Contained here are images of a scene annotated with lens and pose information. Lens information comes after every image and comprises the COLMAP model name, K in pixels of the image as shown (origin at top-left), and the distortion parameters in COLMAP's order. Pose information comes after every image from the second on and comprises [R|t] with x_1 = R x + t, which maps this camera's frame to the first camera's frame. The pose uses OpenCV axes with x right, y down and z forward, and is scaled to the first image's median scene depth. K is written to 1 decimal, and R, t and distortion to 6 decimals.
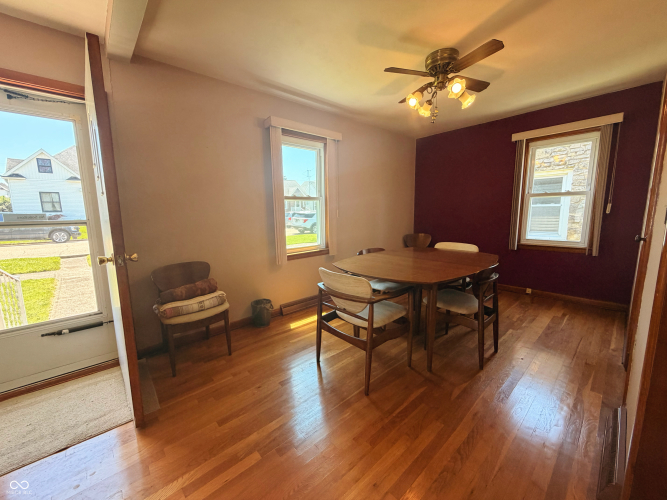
lens RADIAL K [[266.1, 0, 331.0], [0, 266.1, 249.9], [0, 0, 1]] dist [0.000085, 0.000113]
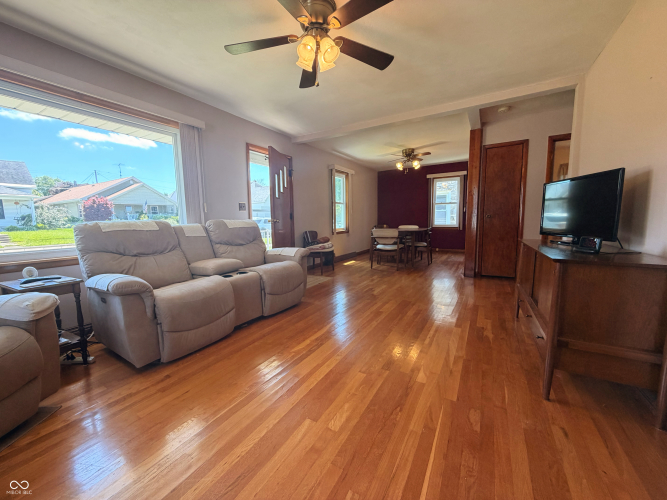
lens RADIAL K [[266.1, 0, 331.0], [0, 266.1, 249.9], [0, 0, 1]] dist [0.000085, 0.000113]
pose [[0.952341, -0.038058, 0.302652, -0.732870], [0.047630, 0.998569, -0.024307, 0.183898], [-0.301294, 0.037564, 0.952791, -0.791783]]
